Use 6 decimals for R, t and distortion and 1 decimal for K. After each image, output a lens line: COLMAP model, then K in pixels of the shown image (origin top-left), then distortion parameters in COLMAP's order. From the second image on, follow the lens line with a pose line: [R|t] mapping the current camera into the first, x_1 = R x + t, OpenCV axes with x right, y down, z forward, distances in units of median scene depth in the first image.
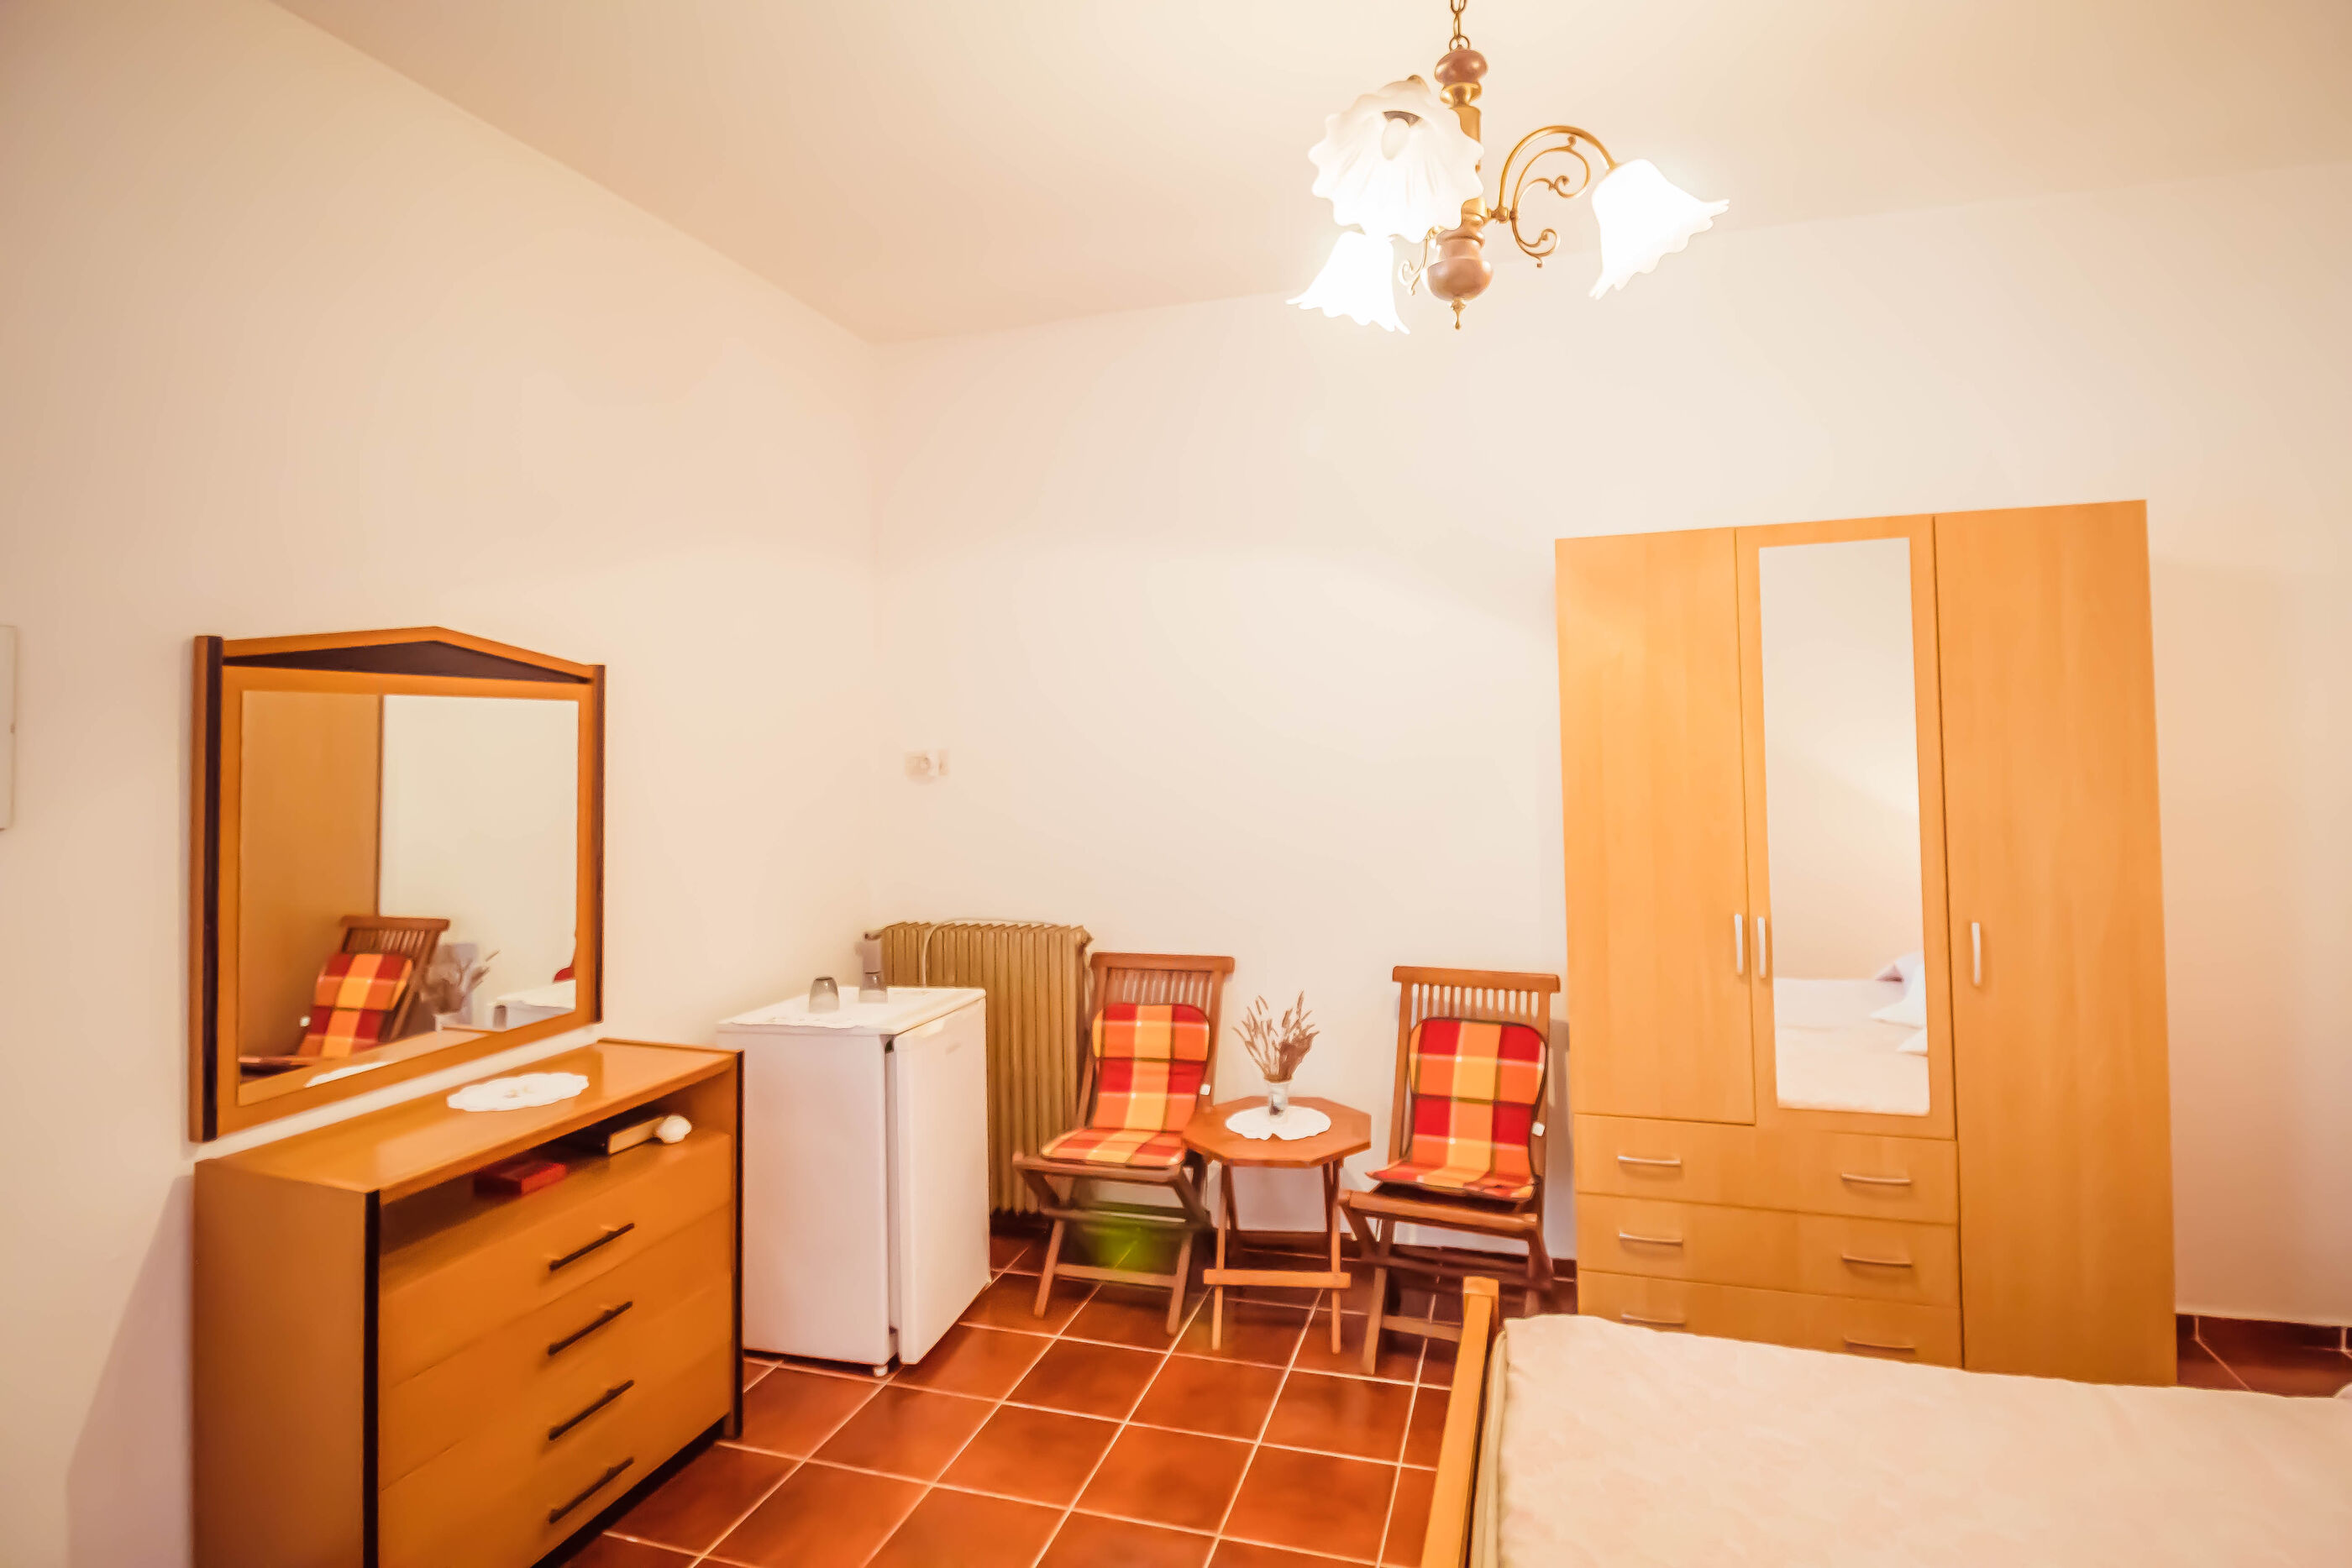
lens RADIAL K [[1097.9, 0, 1198.1], [0, 1097.9, 715.7], [0, 0, 1]] dist [-0.000837, -0.011349]
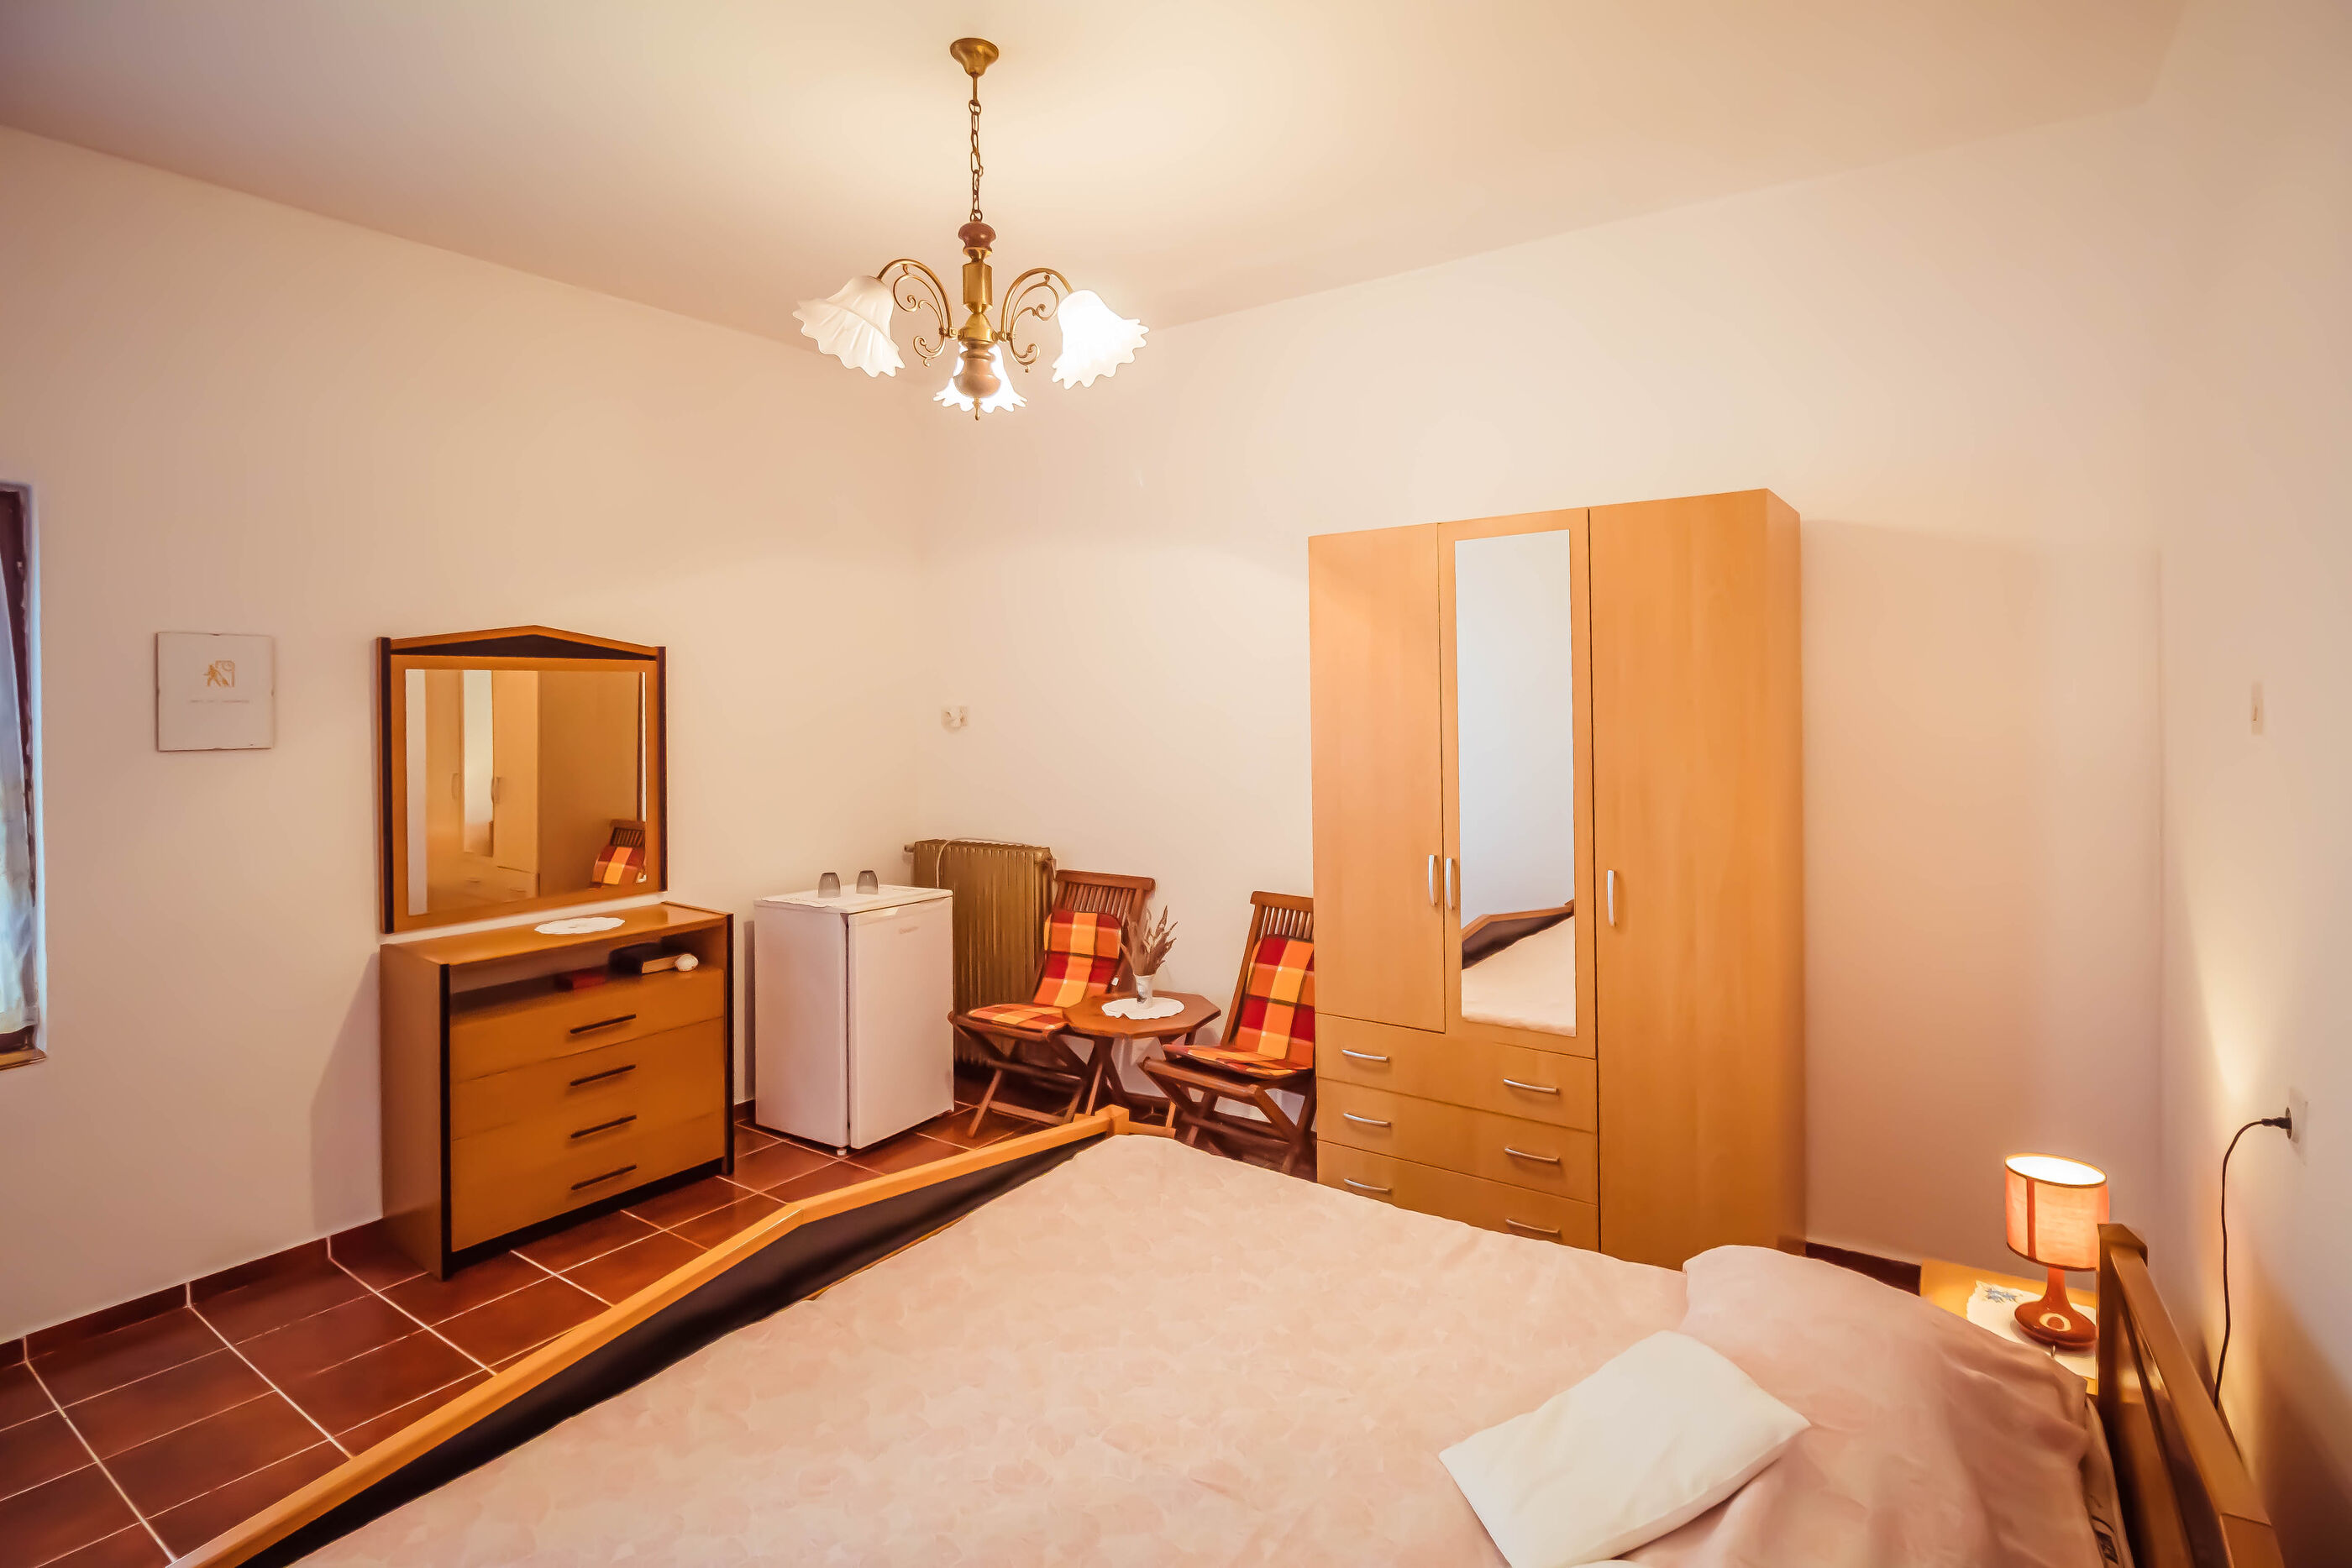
lens RADIAL K [[1097.9, 0, 1228.8], [0, 1097.9, 711.2], [0, 0, 1]] dist [-0.000837, -0.011349]
pose [[0.957350, 0.011565, -0.288699, 0.621187], [-0.000202, 0.999225, 0.039360, -0.019070], [0.288931, -0.037623, 0.956610, -0.183928]]
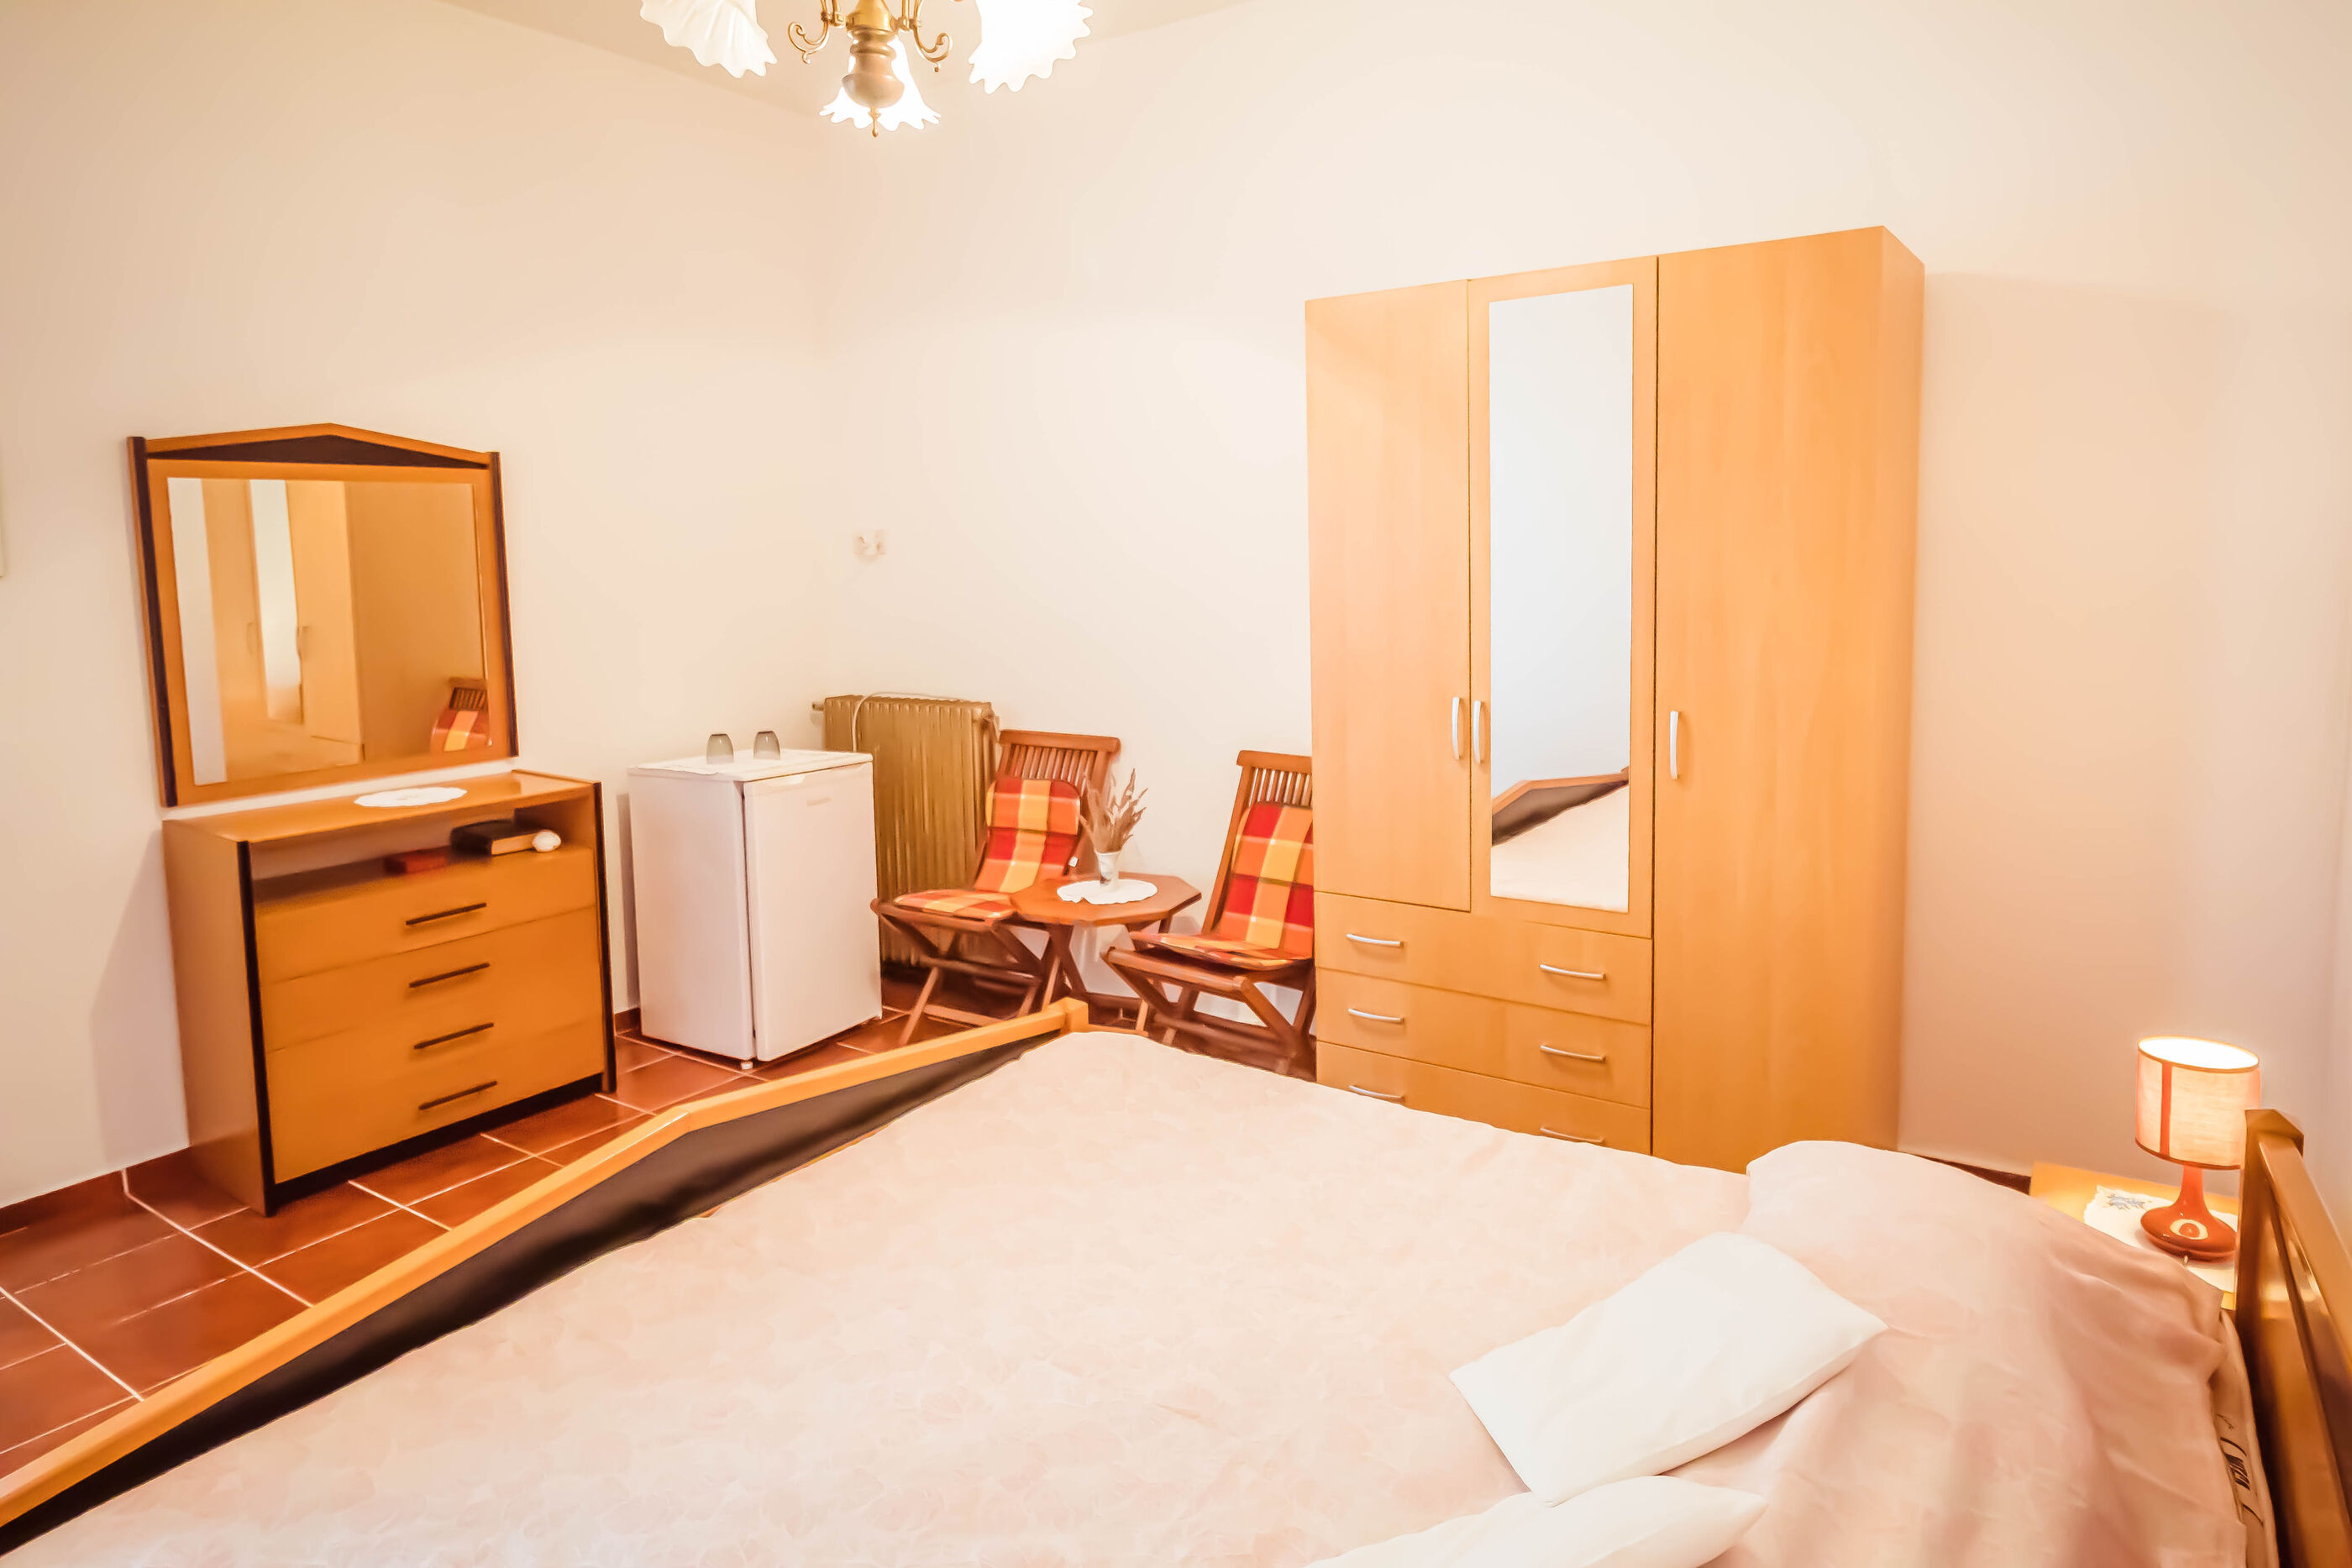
lens RADIAL K [[1348.1, 0, 1231.3], [0, 1348.1, 682.2], [0, 0, 1]] dist [0.003945, -0.010030]
pose [[0.960137, 0.031322, -0.277769, 0.629278], [0.006124, 0.991106, 0.132930, 0.010287], [0.279462, -0.129332, 0.951406, -0.173344]]
